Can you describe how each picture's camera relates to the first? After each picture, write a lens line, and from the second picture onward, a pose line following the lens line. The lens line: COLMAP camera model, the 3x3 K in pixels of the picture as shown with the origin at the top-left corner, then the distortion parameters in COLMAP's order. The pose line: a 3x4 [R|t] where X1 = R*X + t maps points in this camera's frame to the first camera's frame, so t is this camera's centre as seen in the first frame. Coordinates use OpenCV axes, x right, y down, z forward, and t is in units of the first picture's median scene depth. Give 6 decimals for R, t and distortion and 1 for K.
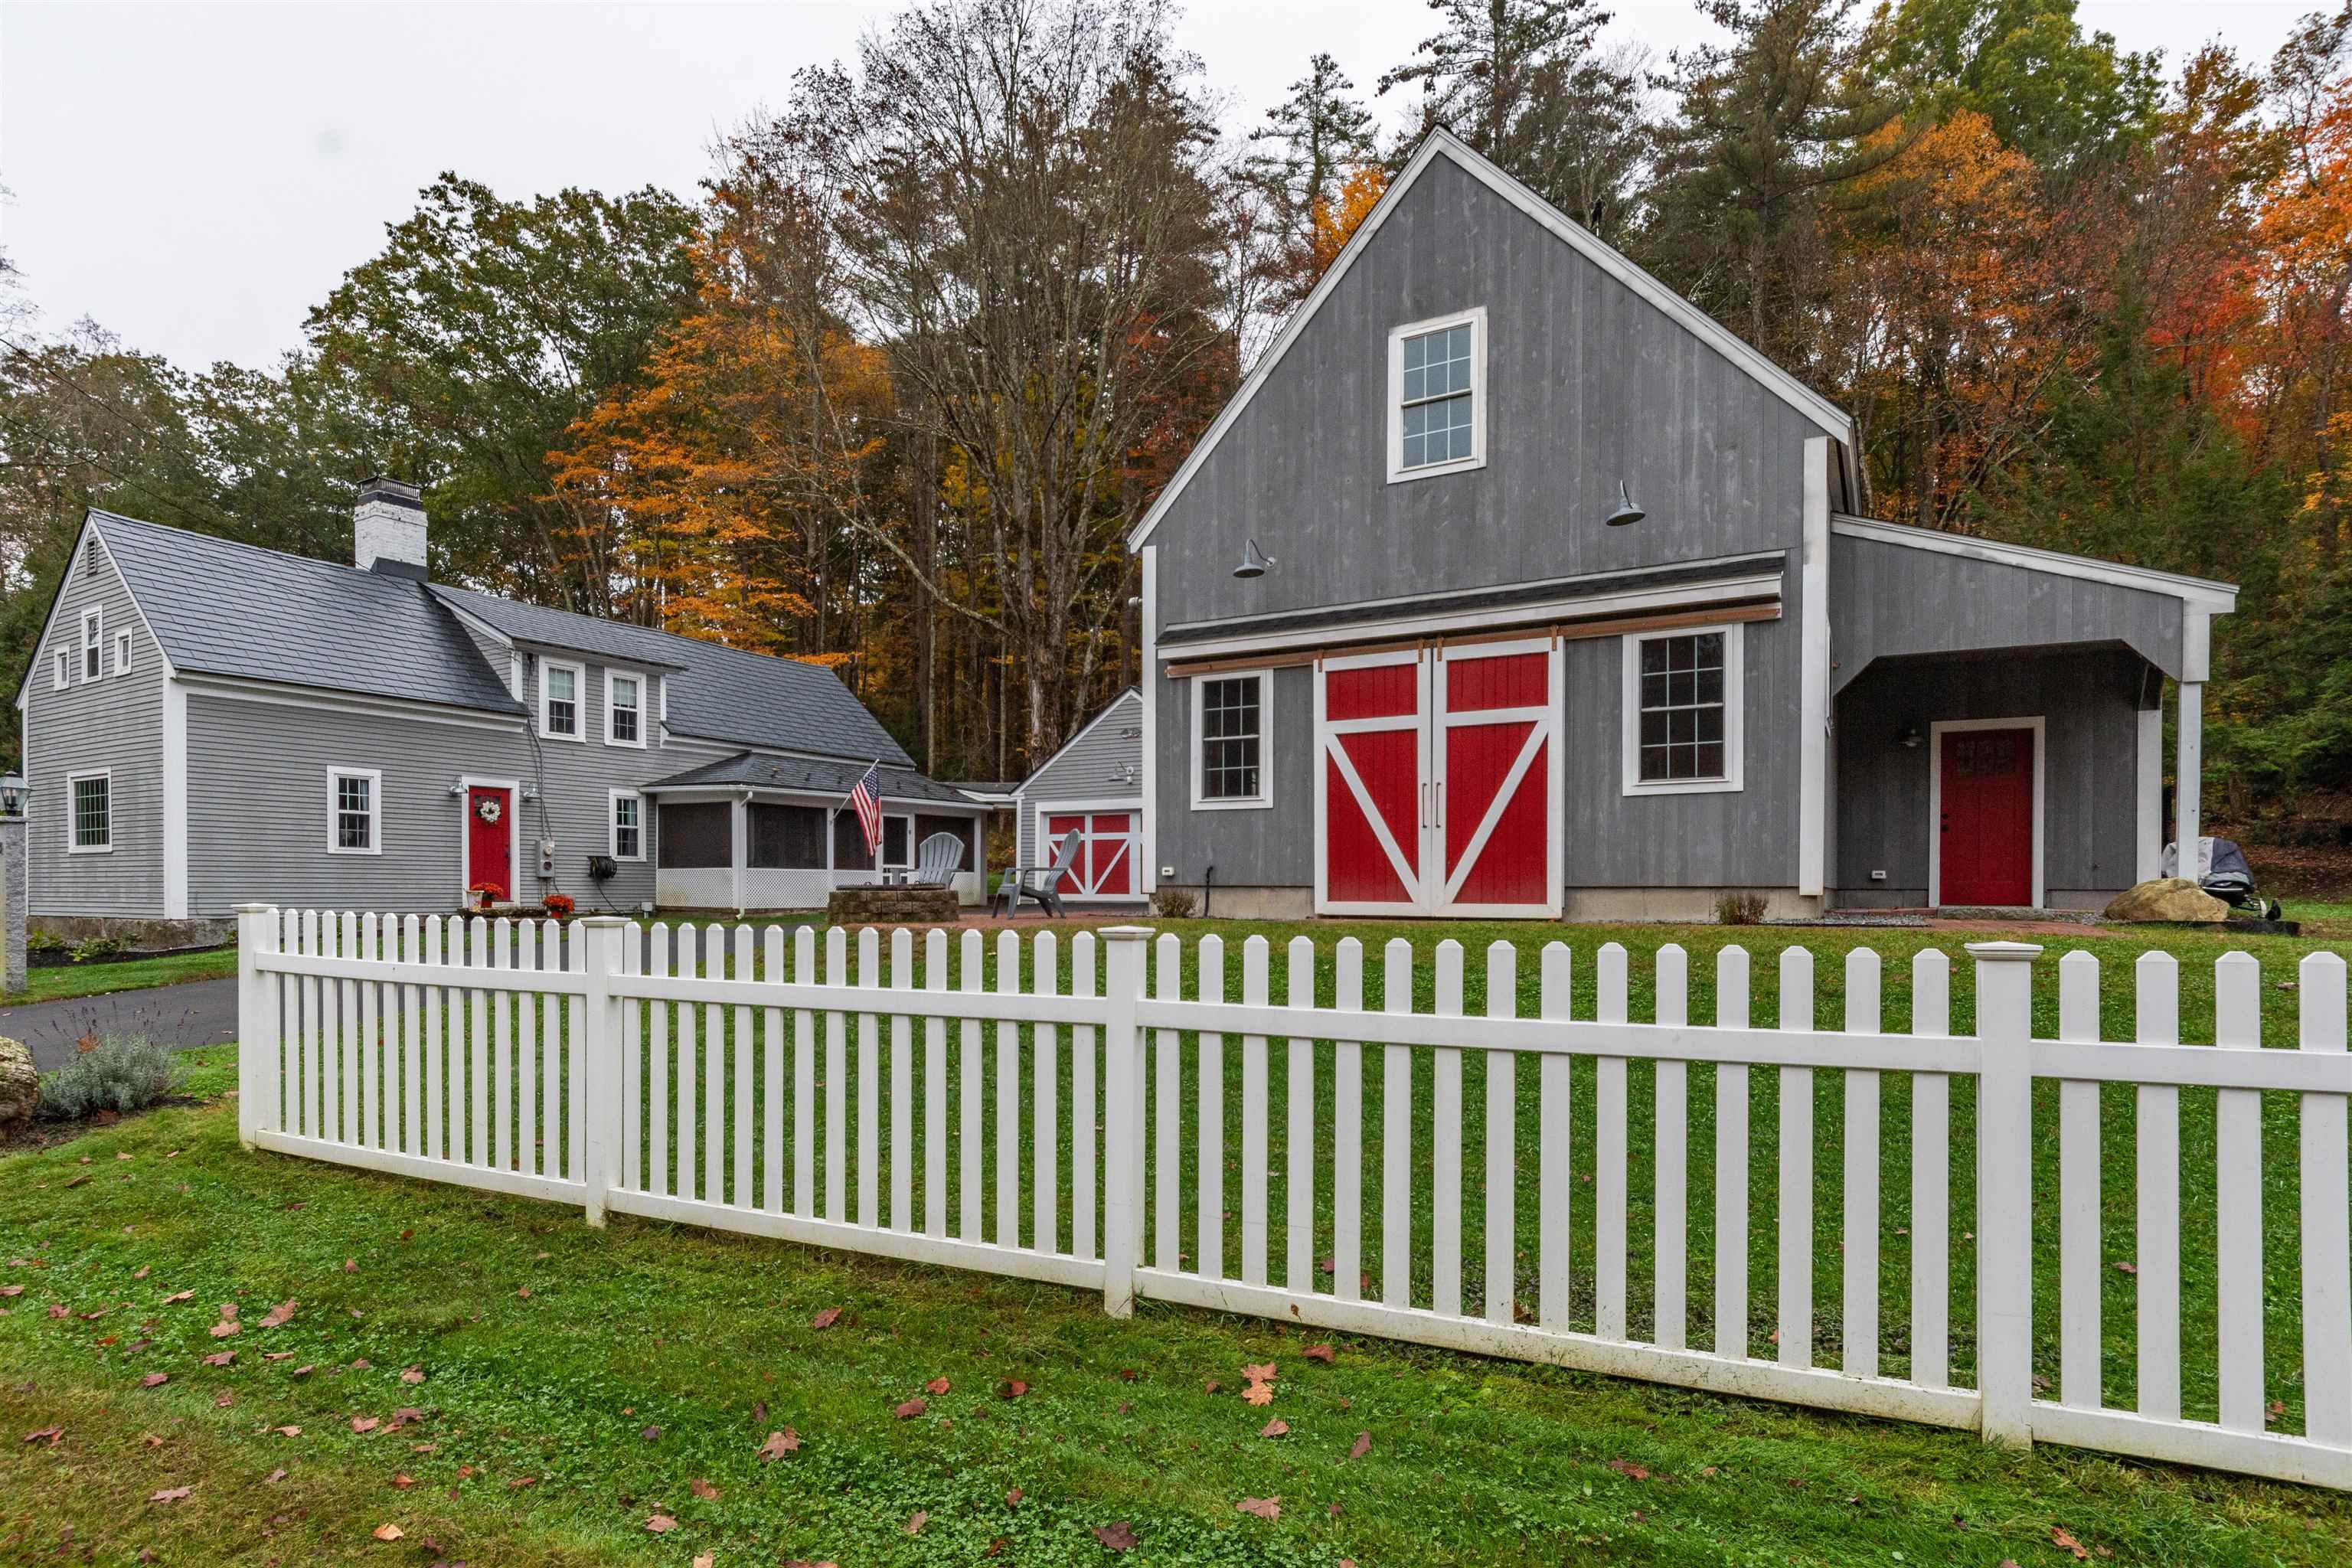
lens RADIAL K [[1263.6, 0, 1176.1], [0, 1263.6, 889.4], [0, 0, 1]] dist [0.003375, -0.002407]
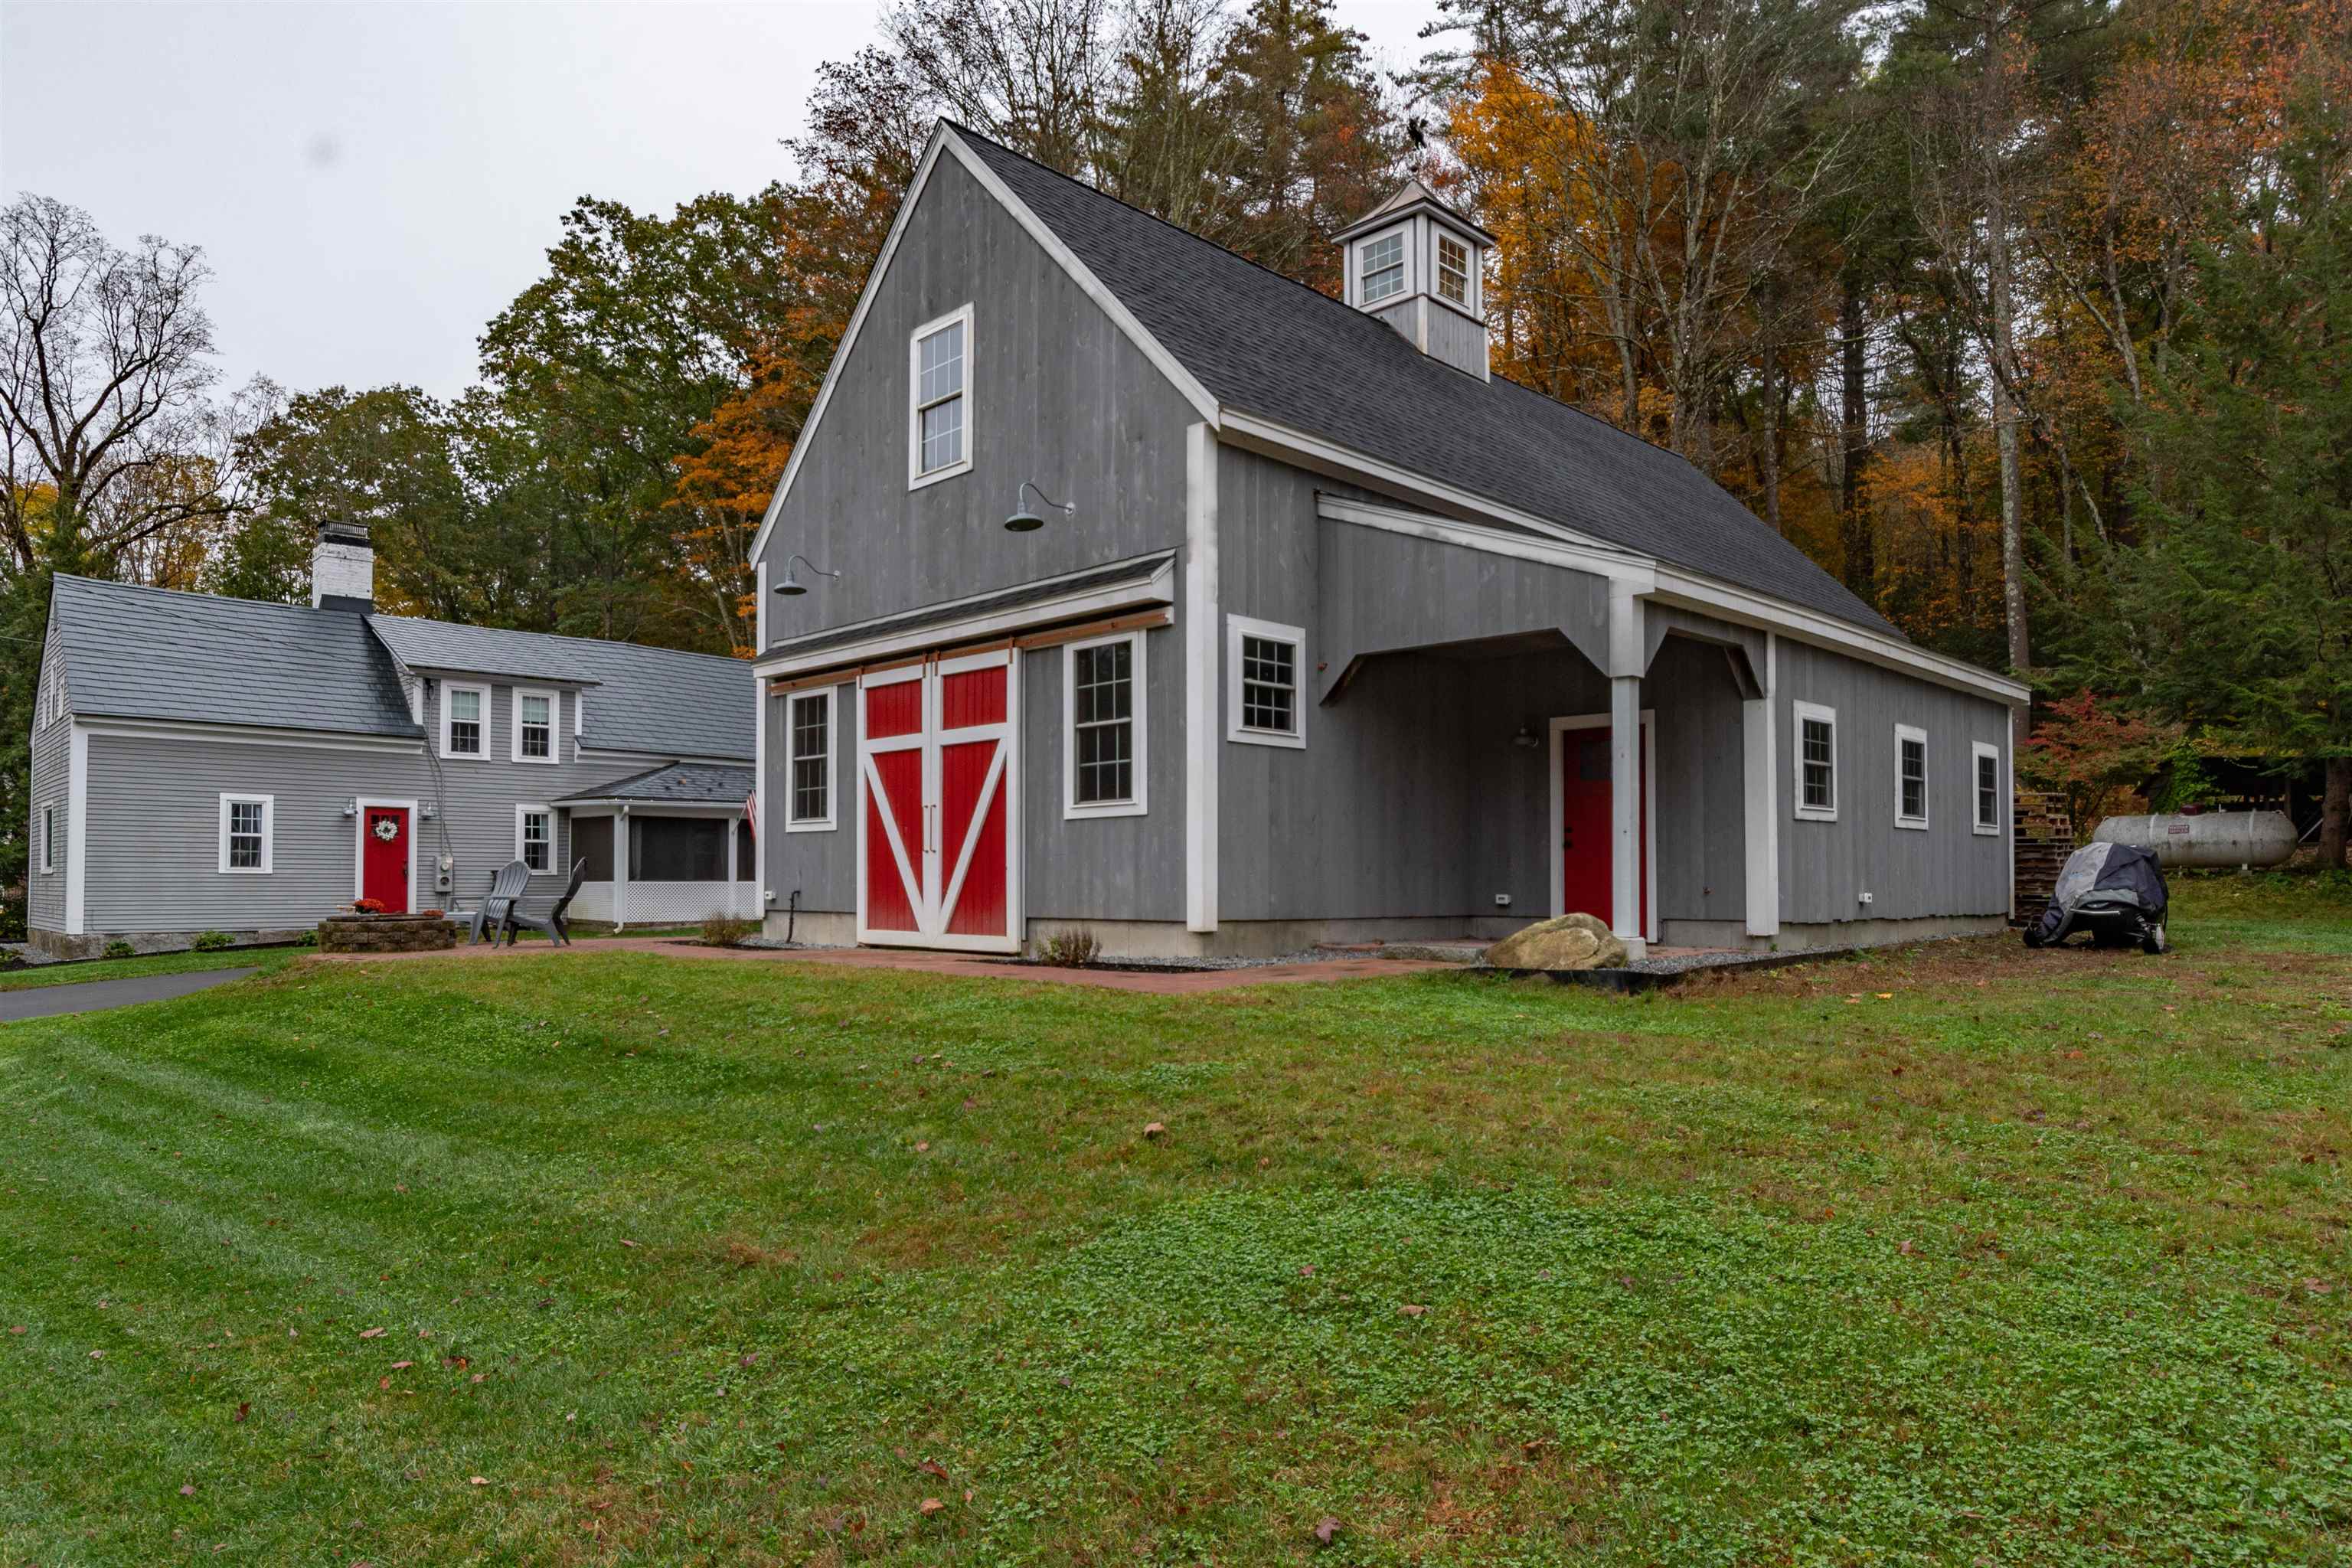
lens RADIAL K [[1456.7, 0, 1177.1], [0, 1456.7, 828.9], [0, 0, 1]] dist [-0.010953, -0.000234]
pose [[0.966820, -0.012814, -0.255139, 0.489737], [0.003498, 0.999311, -0.036936, -0.019265], [0.255436, 0.034818, 0.966199, 0.000486]]
